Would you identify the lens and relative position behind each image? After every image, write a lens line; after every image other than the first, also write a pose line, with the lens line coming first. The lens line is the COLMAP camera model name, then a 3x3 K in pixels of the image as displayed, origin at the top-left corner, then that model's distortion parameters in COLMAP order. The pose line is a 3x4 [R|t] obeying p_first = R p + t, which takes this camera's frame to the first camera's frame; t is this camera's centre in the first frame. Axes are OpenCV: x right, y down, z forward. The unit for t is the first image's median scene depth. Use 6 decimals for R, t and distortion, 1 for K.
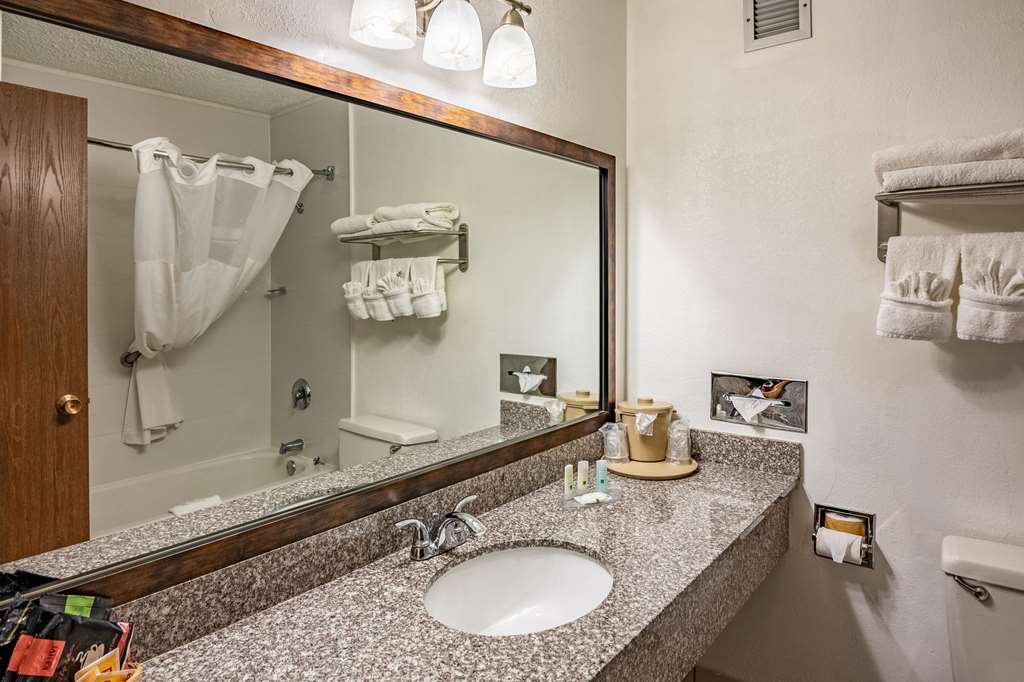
lens RADIAL K [[627.8, 0, 516.7], [0, 627.8, 344.7], [0, 0, 1]] dist [-0.128865, 0.112262]
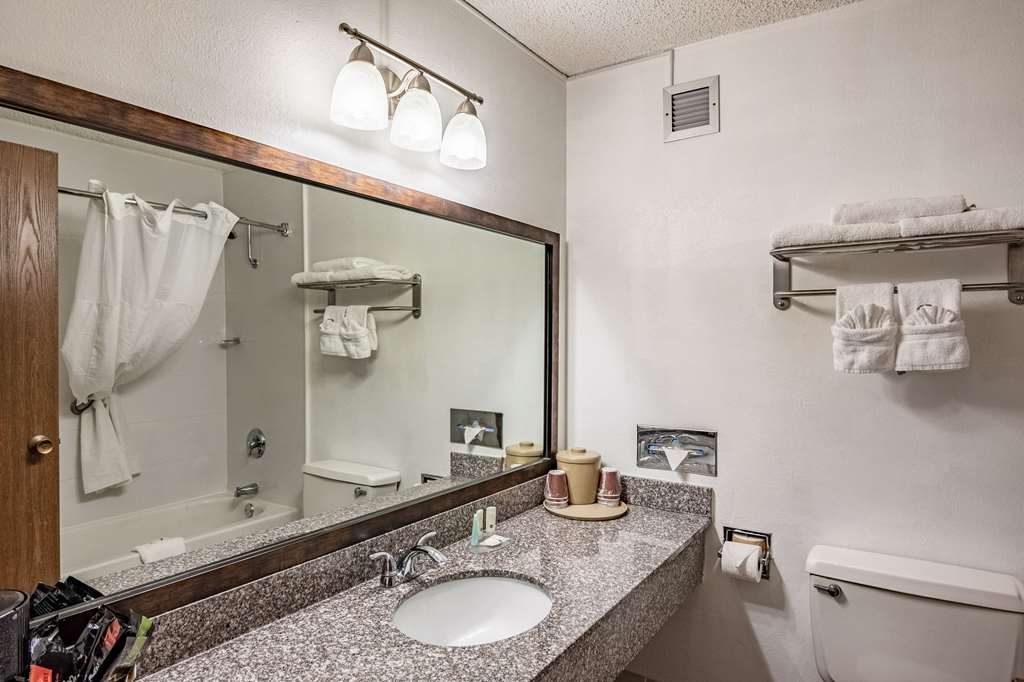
lens RADIAL K [[654.6, 0, 512.0], [0, 654.6, 341.0], [0, 0, 1]] dist [-0.120974, 0.066741]
pose [[0.990671, 0.034080, 0.131943, -0.087728], [-0.022452, 0.995811, -0.088634, -0.002713], [-0.134411, 0.084845, 0.987287, -0.196357]]
